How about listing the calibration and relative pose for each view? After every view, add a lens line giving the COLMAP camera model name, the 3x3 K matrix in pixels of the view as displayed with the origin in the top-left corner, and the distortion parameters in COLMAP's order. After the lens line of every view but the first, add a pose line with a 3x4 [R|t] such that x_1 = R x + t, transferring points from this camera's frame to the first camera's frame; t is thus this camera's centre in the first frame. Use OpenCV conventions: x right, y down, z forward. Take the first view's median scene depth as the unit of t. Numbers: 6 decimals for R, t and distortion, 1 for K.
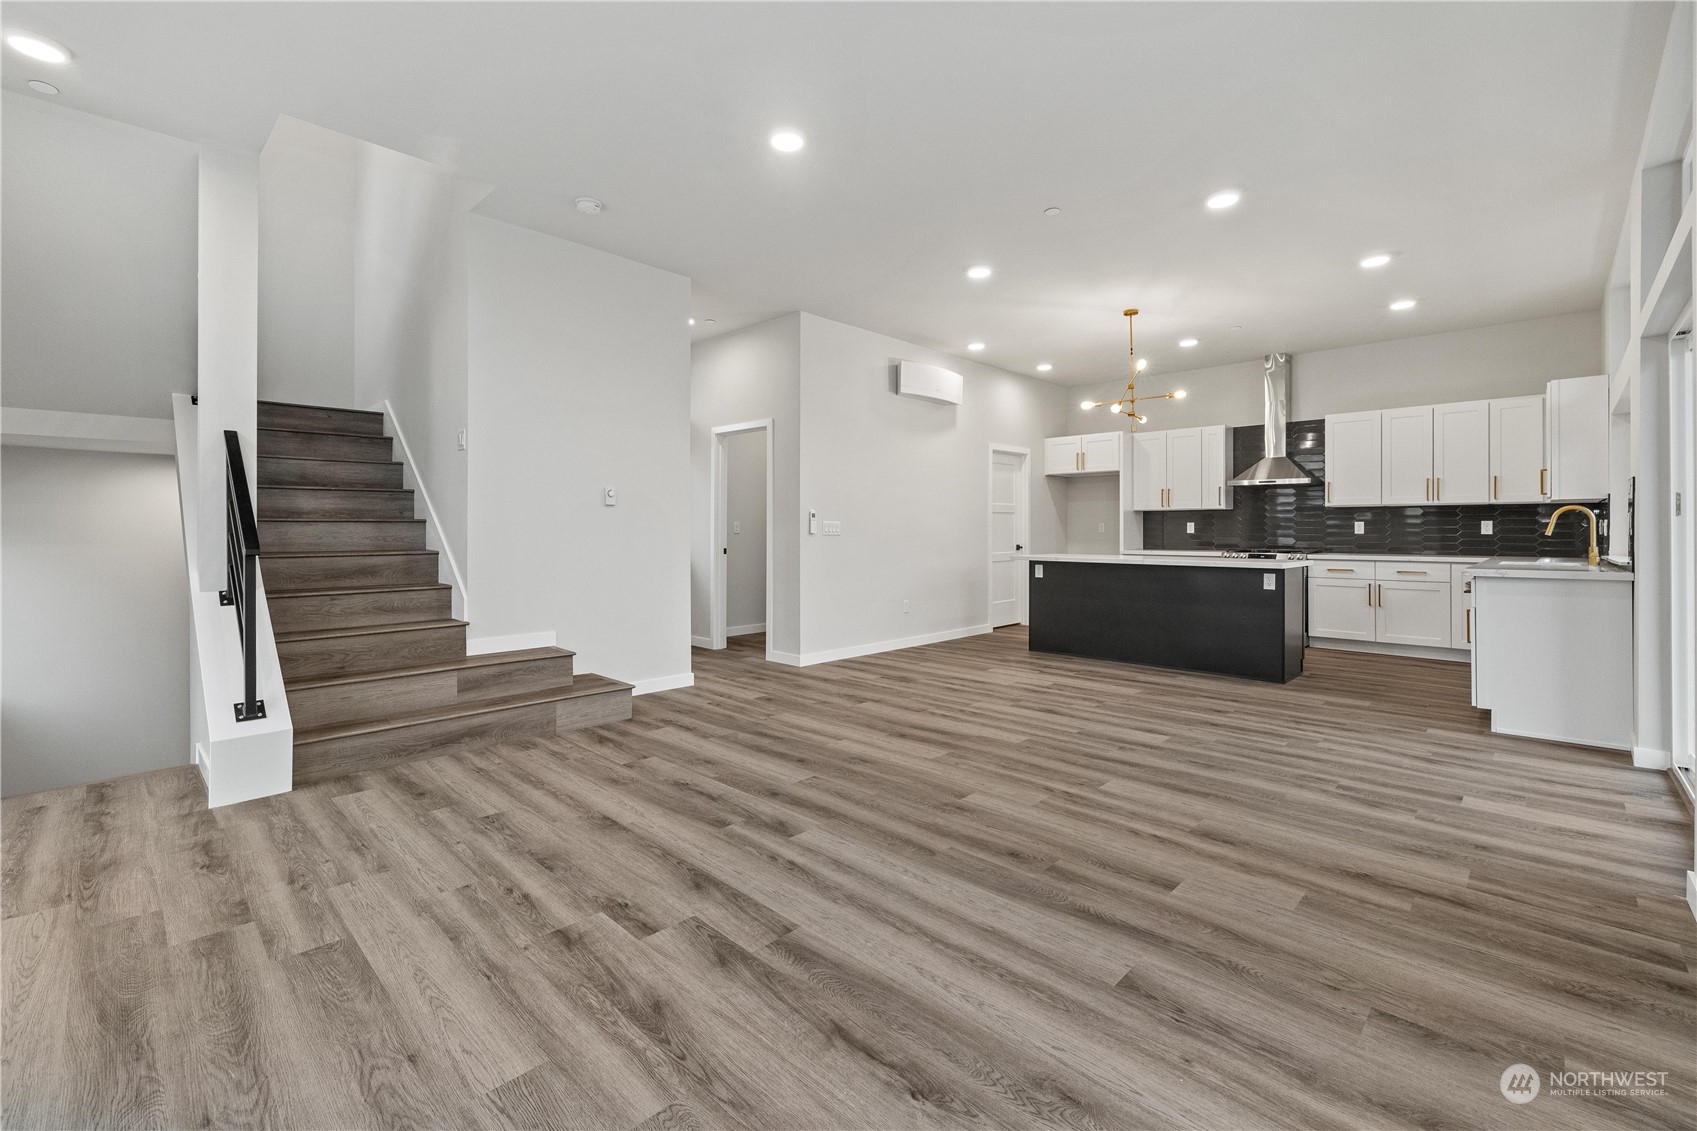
lens RADIAL K [[717.4, 0, 850.5], [0, 717.4, 551.7], [0, 0, 1]] dist [0.000323, -0.000075]
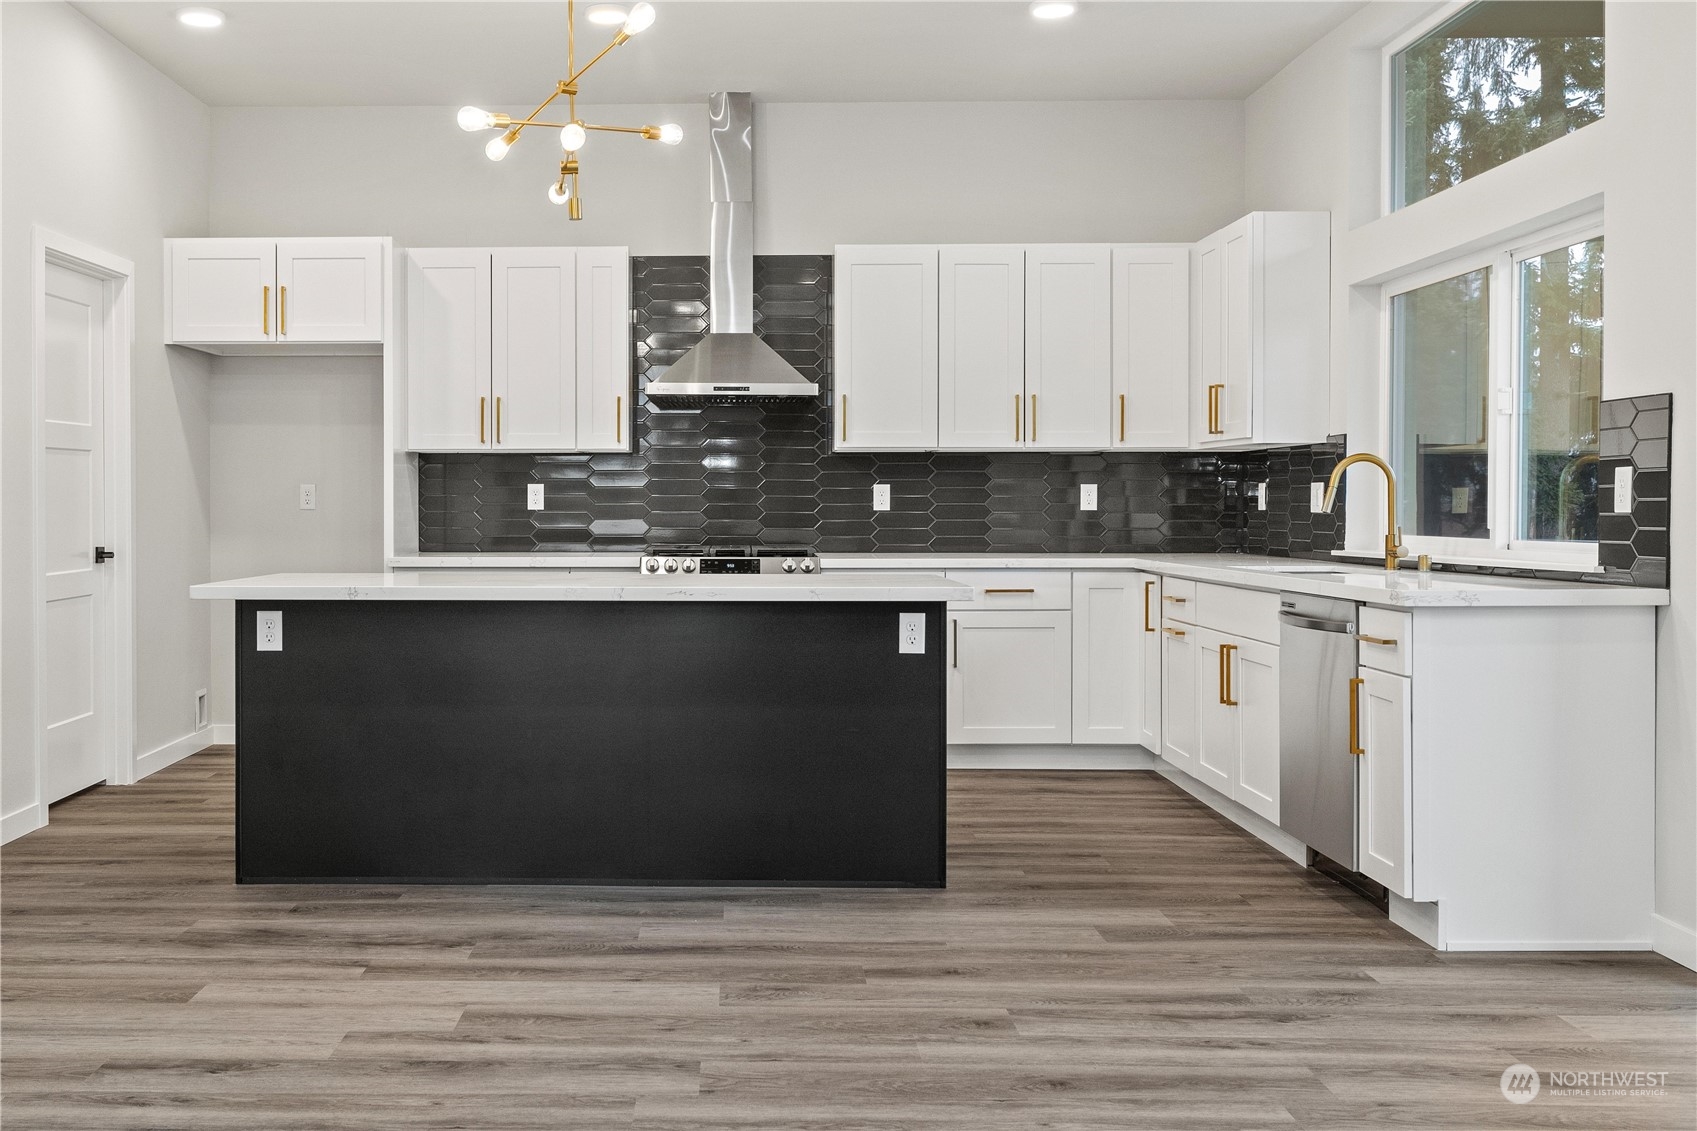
lens RADIAL K [[1687.2, 0, 847.8], [0, 1687.2, 559.1], [0, 0, 1]] dist [-0.018977, 0.000000]
pose [[0.740296, -0.022579, 0.671902, -0.038907], [0.020410, 0.999730, 0.011108, -0.006484], [-0.671972, 0.005490, 0.740557, 0.216406]]
